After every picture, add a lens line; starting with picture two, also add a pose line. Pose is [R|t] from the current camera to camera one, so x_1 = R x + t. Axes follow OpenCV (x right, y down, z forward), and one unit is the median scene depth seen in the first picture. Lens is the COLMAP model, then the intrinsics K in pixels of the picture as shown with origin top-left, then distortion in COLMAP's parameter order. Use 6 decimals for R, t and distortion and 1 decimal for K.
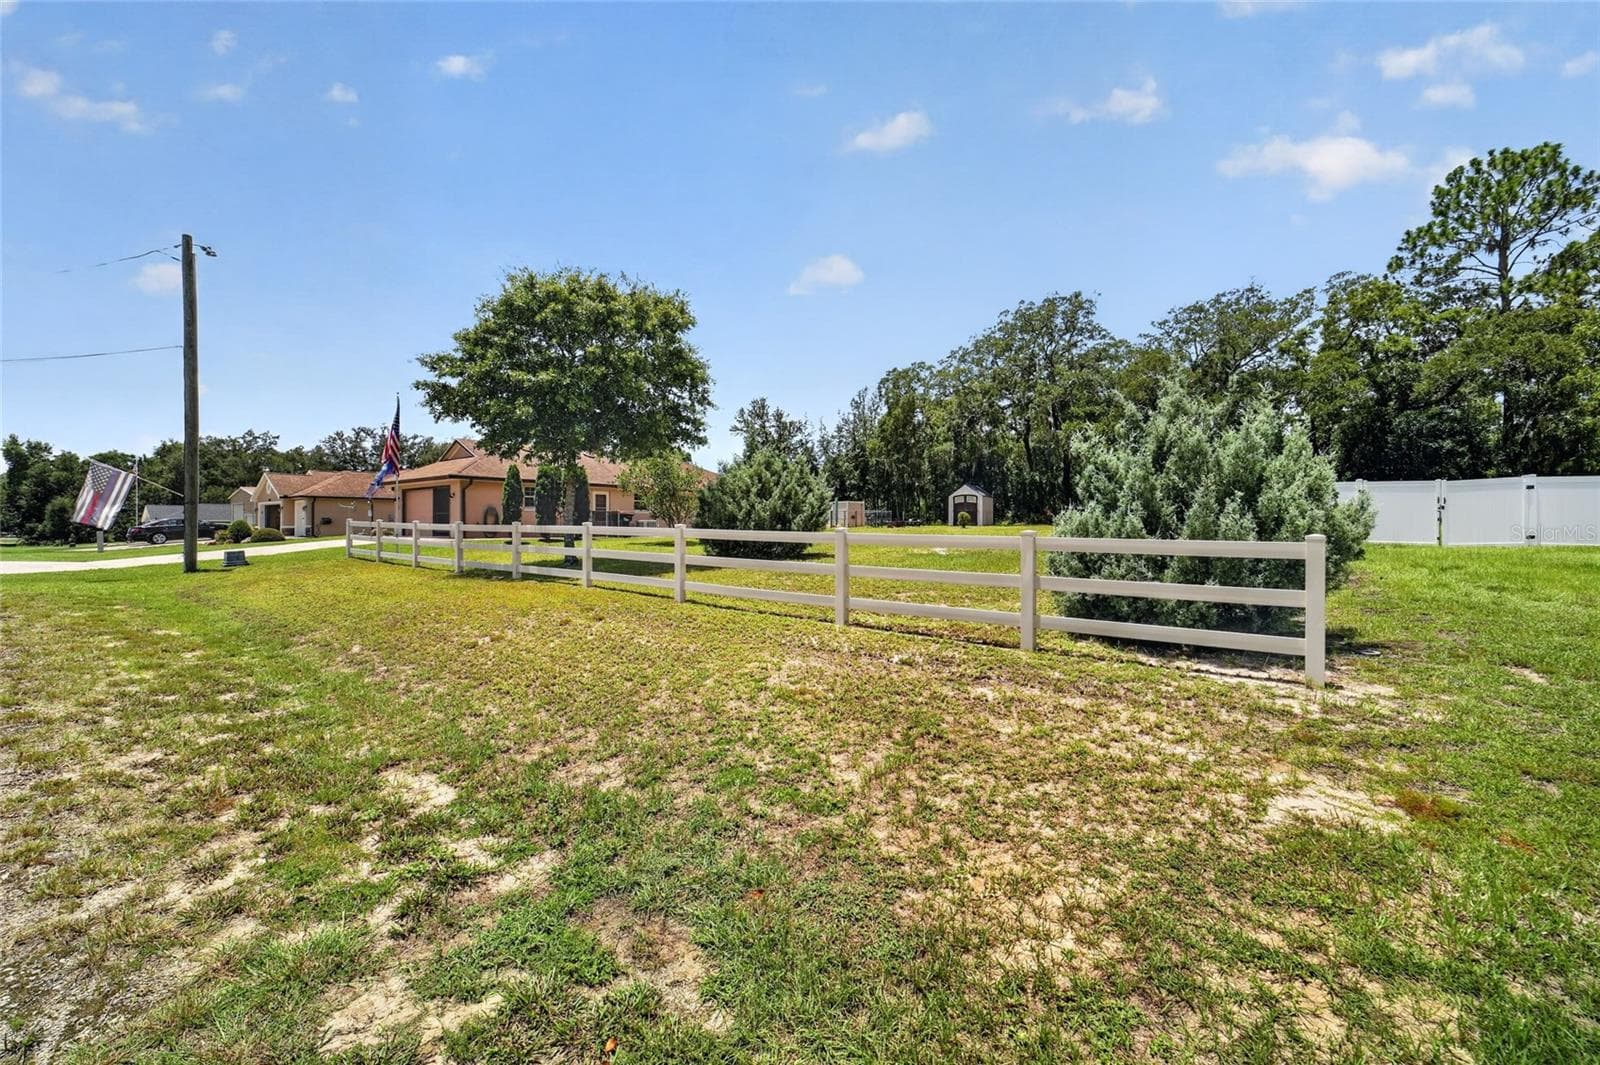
lens RADIAL K [[626.6, 0, 801.3], [0, 626.6, 527.2], [0, 0, 1]] dist [-0.037681, 0.008638]
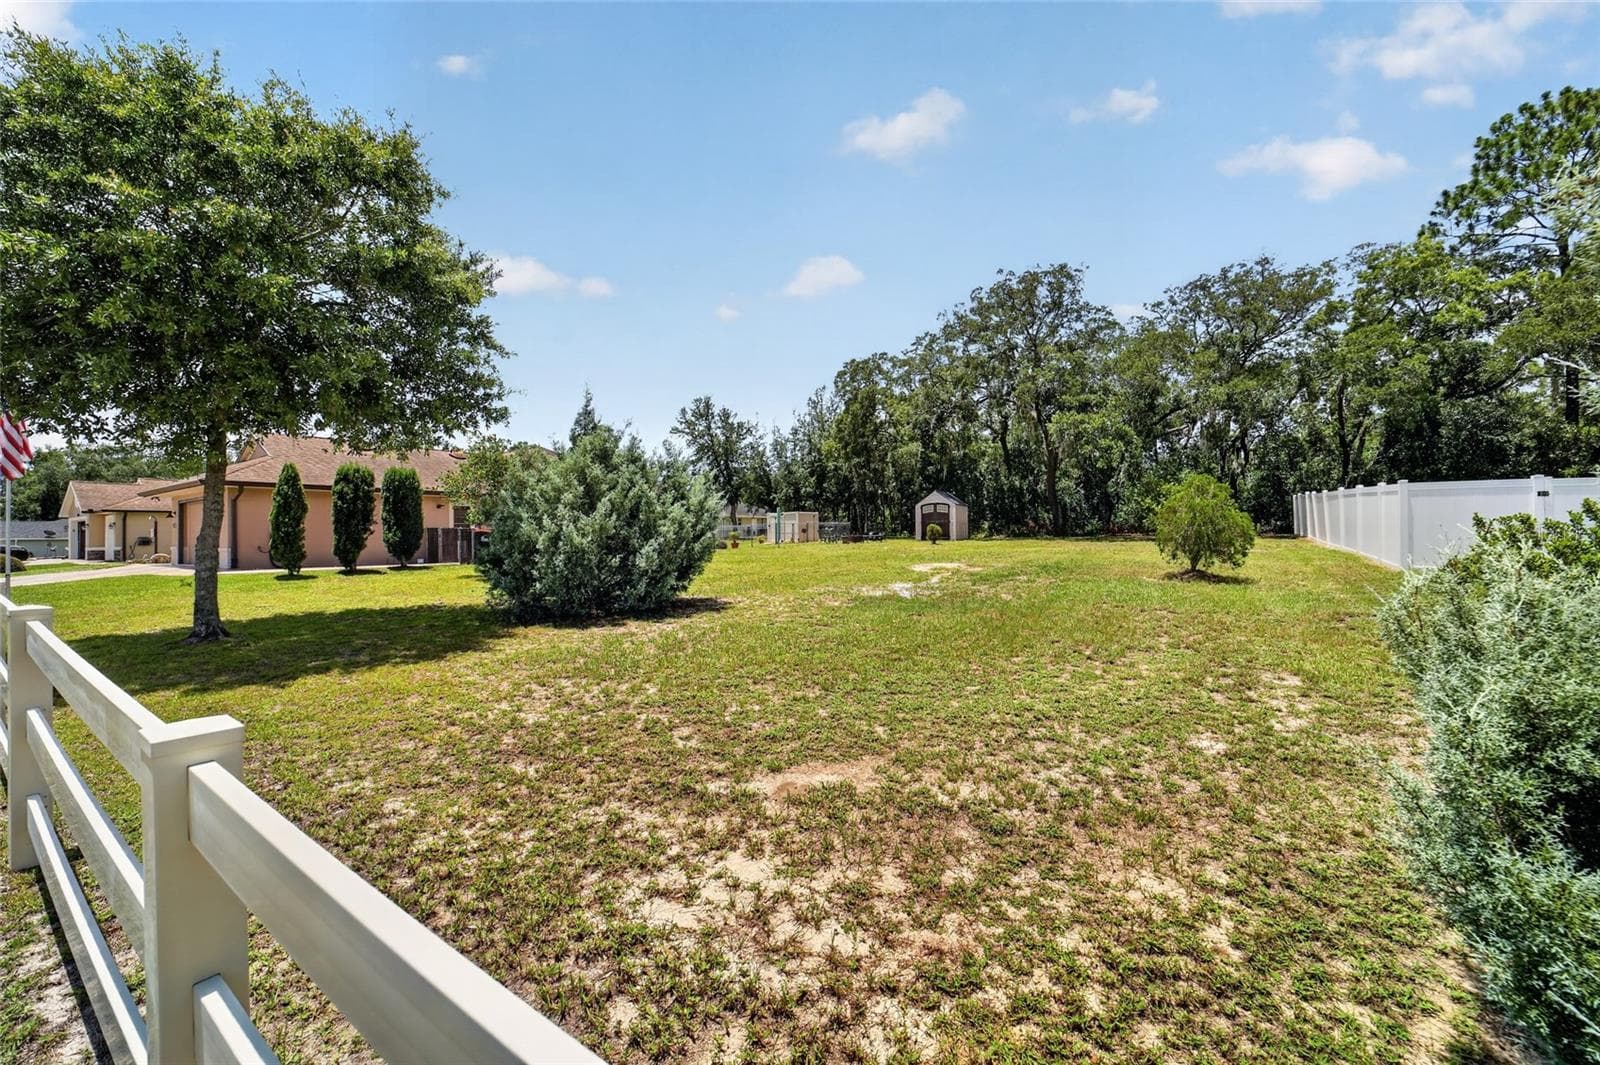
lens RADIAL K [[626.6, 0, 800.3], [0, 626.6, 526.0], [0, 0, 1]] dist [-0.037681, 0.008638]
pose [[0.998824, -0.008036, 0.047812, 0.039915], [0.008851, 0.999819, -0.016865, -0.008471], [-0.047668, 0.017269, 0.998714, 0.164781]]
